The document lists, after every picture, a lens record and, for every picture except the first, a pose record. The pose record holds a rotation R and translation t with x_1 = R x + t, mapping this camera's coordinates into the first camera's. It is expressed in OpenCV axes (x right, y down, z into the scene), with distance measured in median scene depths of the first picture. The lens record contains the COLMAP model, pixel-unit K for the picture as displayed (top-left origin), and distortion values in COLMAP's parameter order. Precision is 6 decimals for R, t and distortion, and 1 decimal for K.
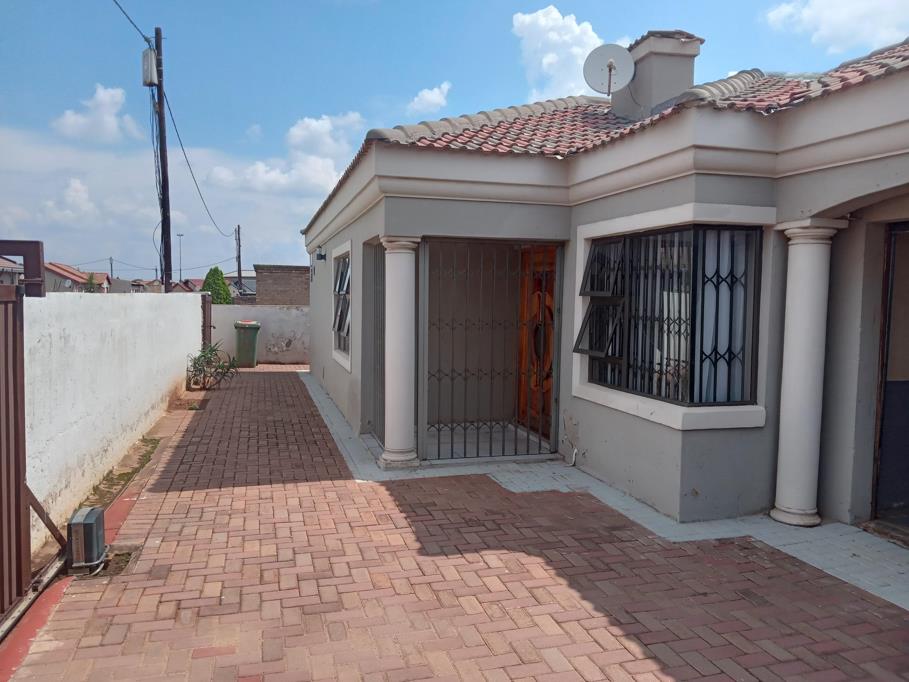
lens RADIAL K [[669.3, 0, 448.6], [0, 669.3, 341.6], [0, 0, 1]] dist [-0.000759, -0.019000]
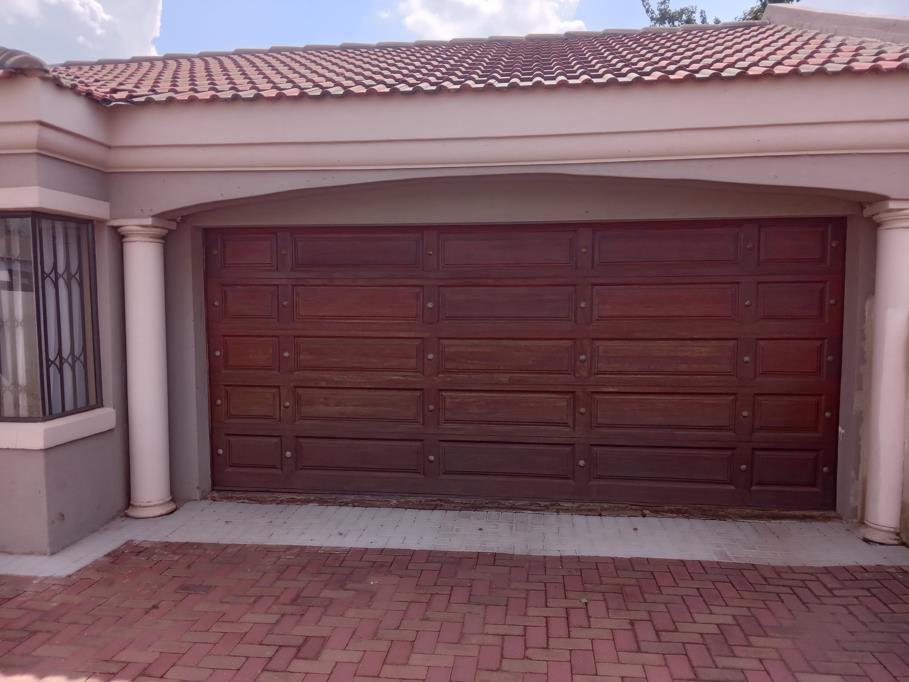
lens RADIAL K [[669.3, 0, 450.6], [0, 669.3, 340.0], [0, 0, 1]] dist [-0.000759, -0.019000]
pose [[0.387893, -0.072603, 0.918840, -0.230799], [0.071703, 0.996249, 0.048449, -0.012586], [-0.918911, 0.047091, 0.391644, 0.172361]]
